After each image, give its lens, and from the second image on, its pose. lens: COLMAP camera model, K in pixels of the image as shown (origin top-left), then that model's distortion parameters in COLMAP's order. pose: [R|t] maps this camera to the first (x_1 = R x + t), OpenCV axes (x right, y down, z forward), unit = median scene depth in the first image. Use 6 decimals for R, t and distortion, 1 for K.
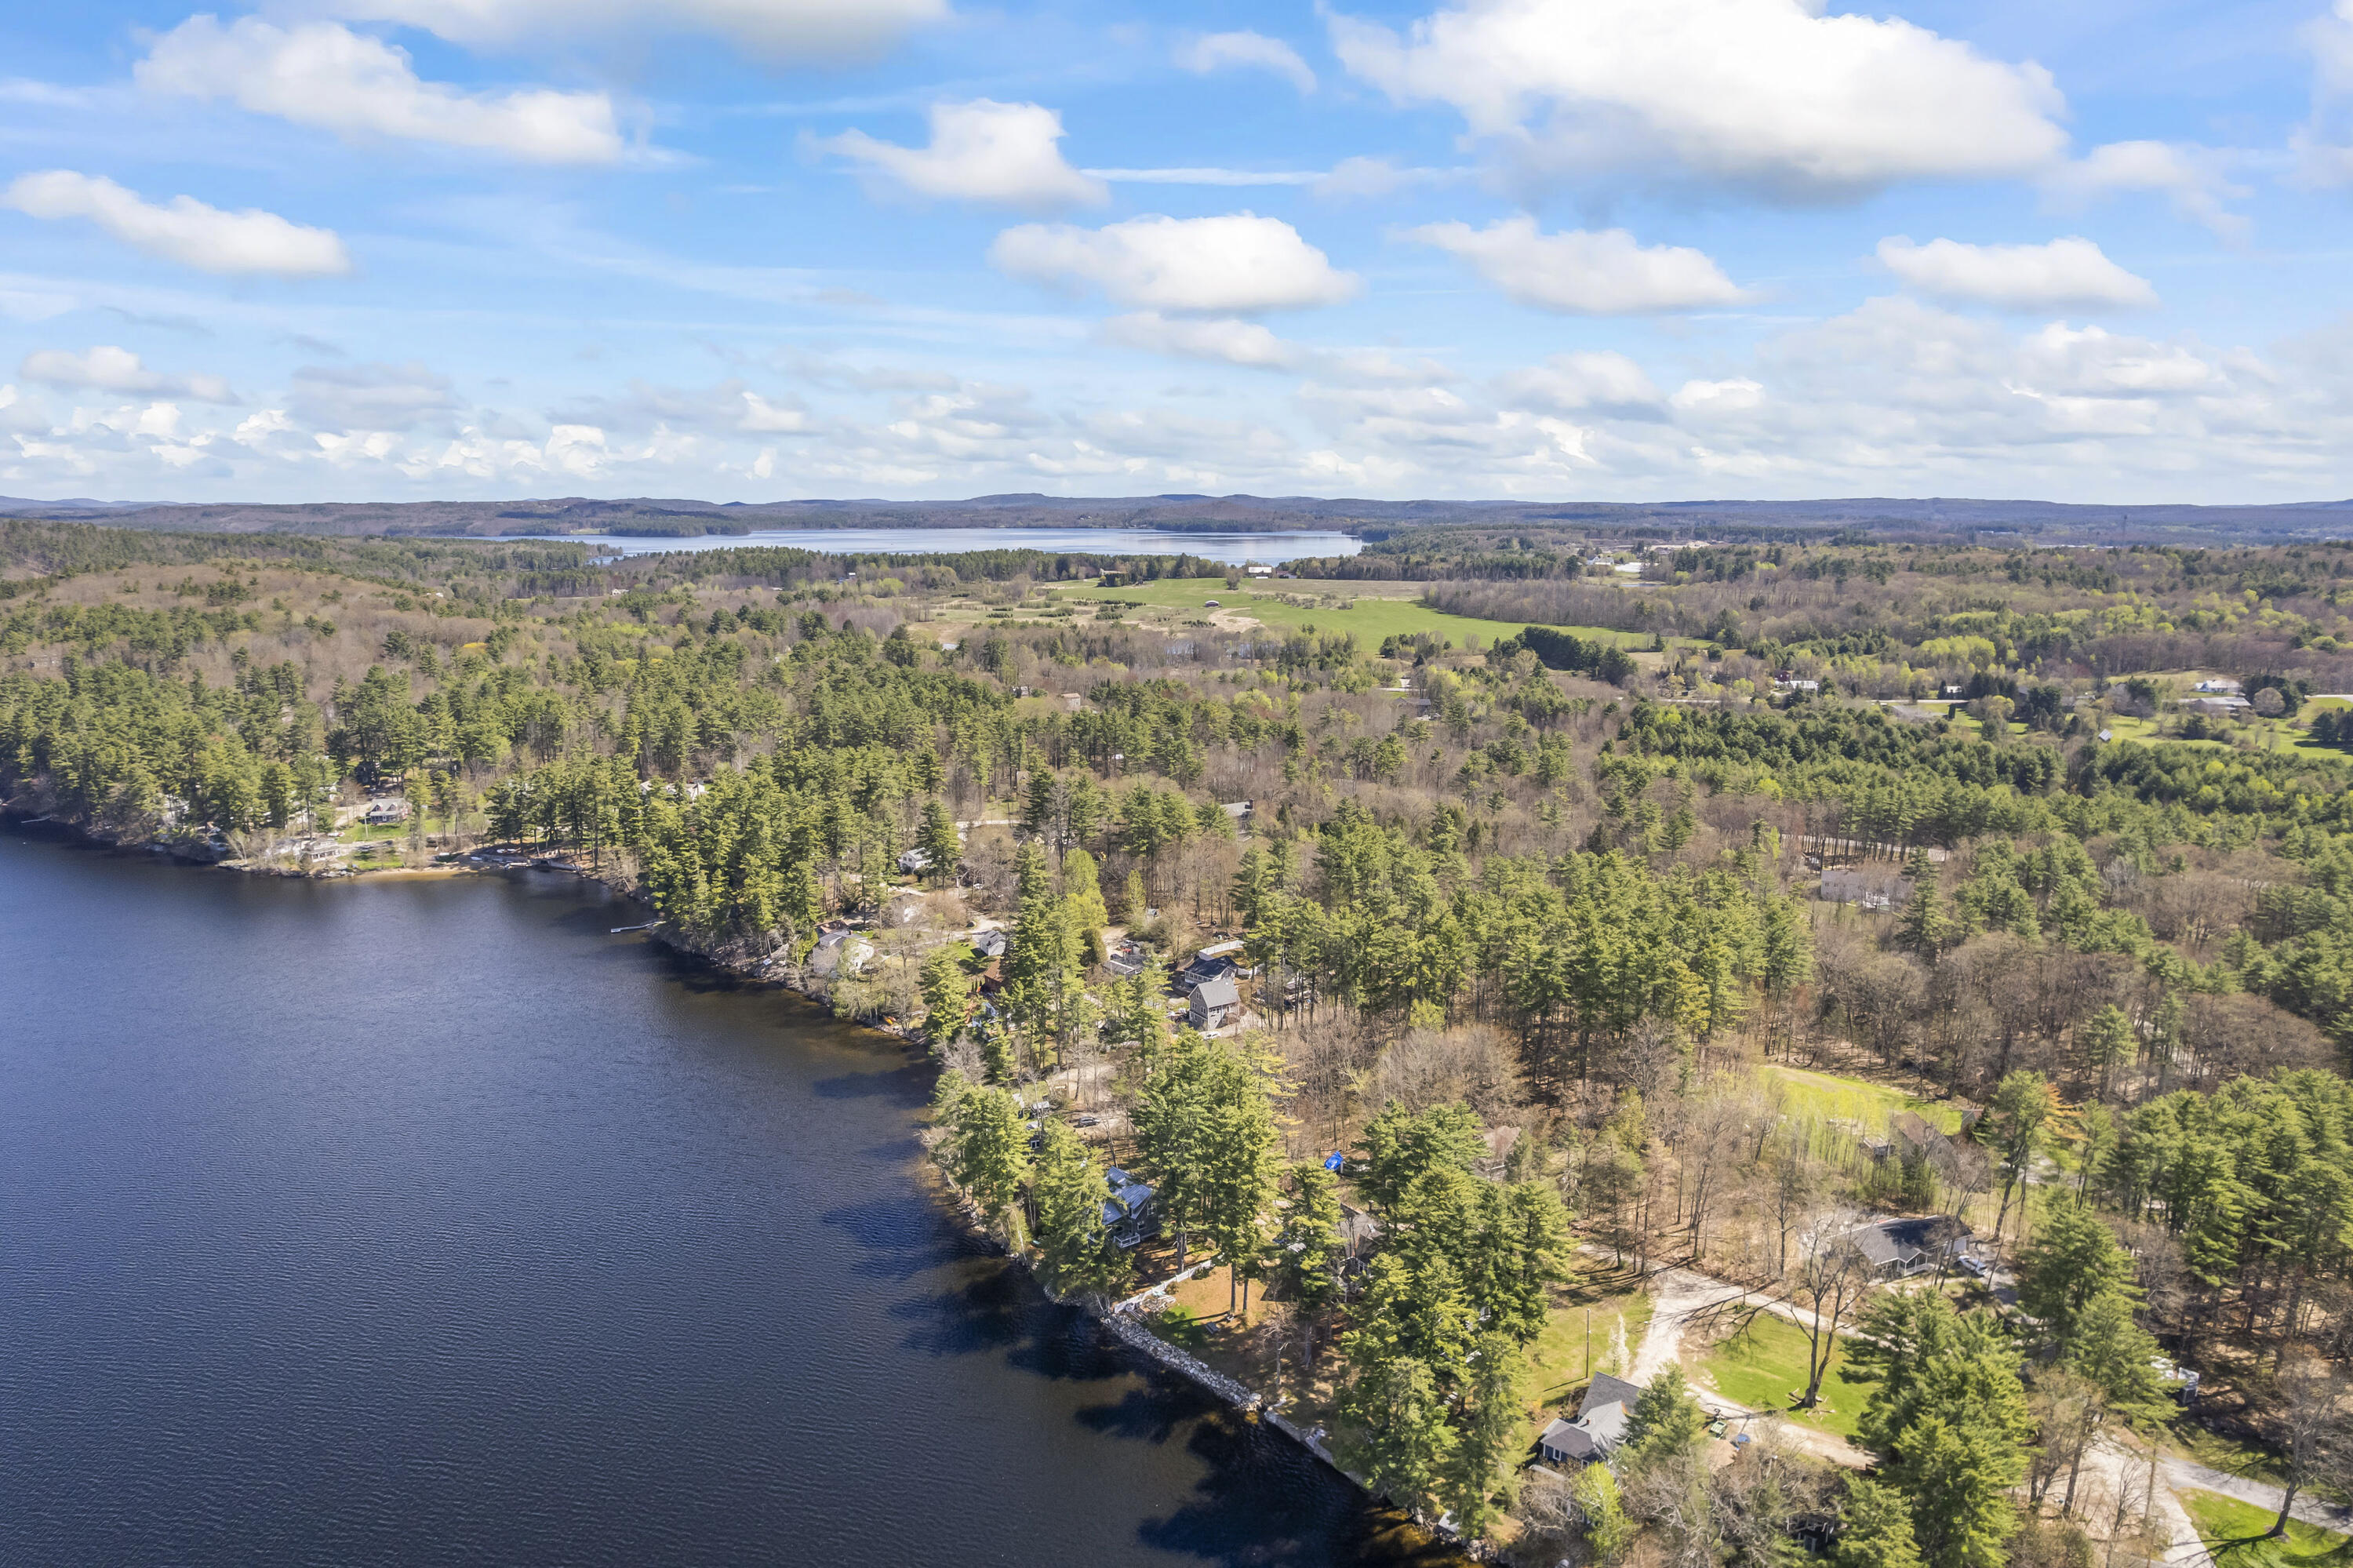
lens RADIAL K [[1559.2, 0, 1166.2], [0, 1559.2, 800.0], [0, 0, 1]] dist [-0.043263, 0.038856]
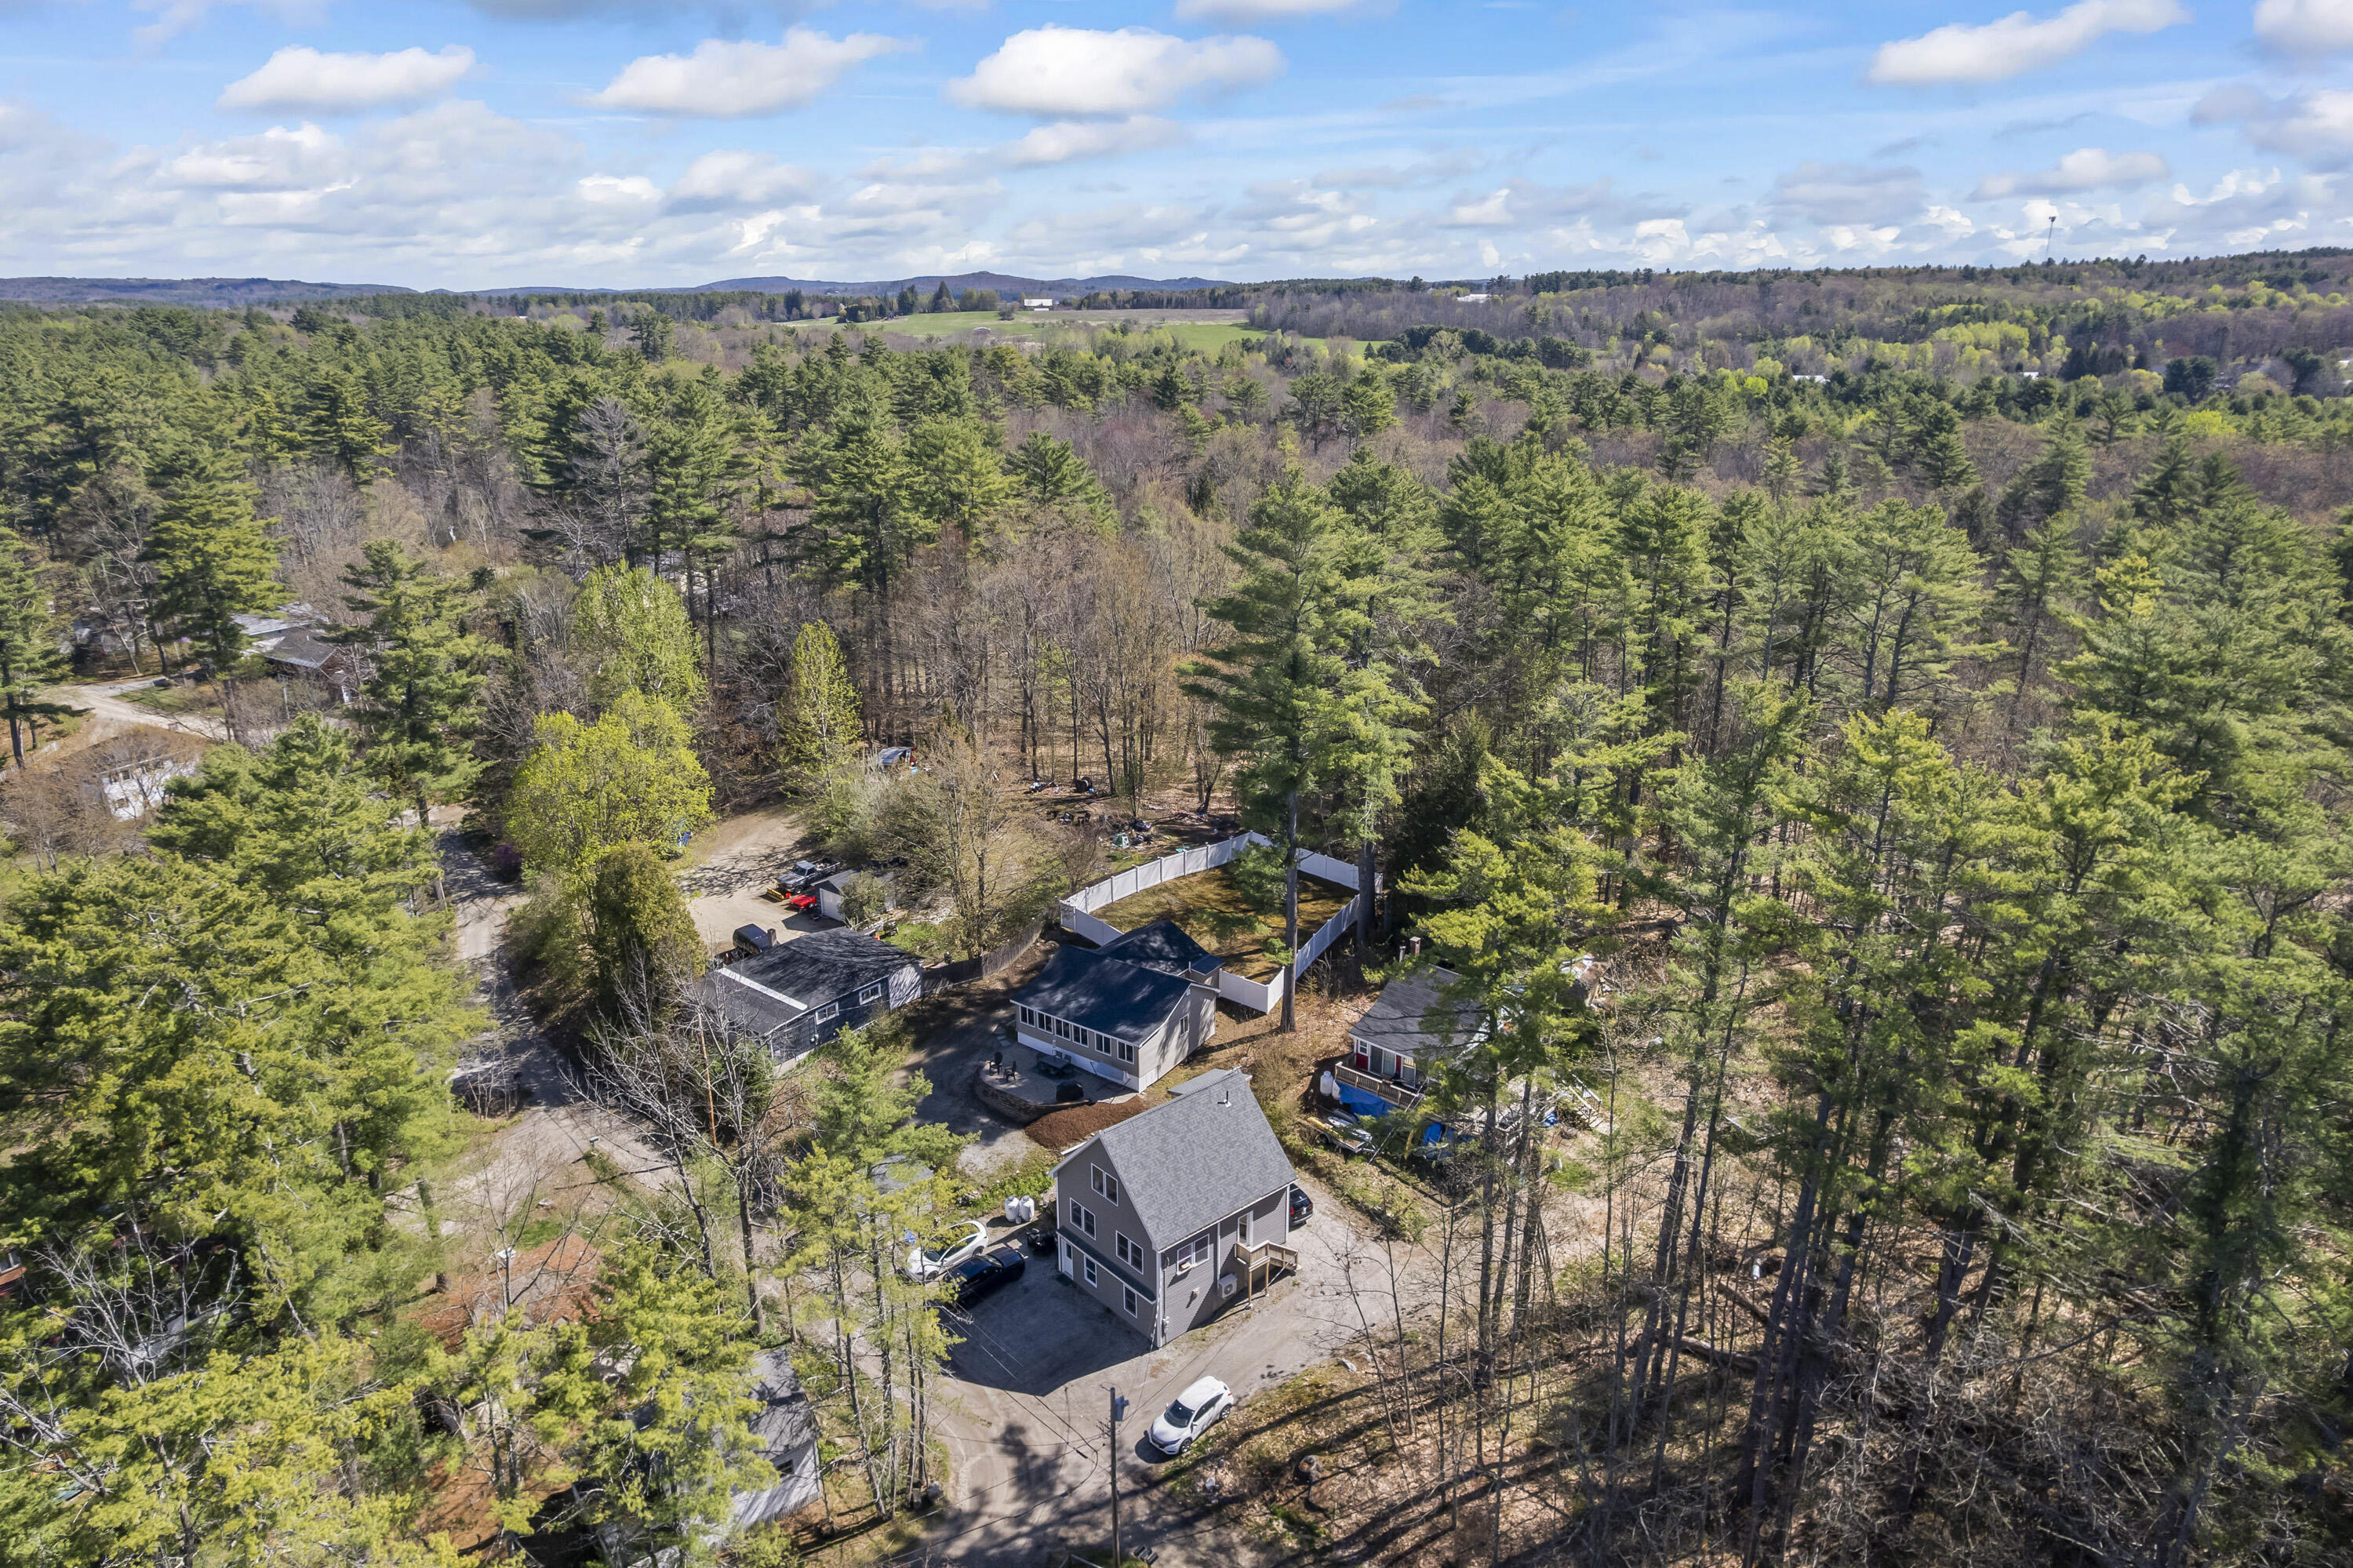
lens RADIAL K [[1511.0, 0, 1175.5], [0, 1511.0, 783.9], [0, 0, 1]] dist [-0.072733, 0.058521]
pose [[0.987492, -0.050089, 0.149499, 0.002744], [0.032277, 0.992336, 0.119278, 0.043710], [-0.154328, -0.112960, 0.981541, 0.710596]]
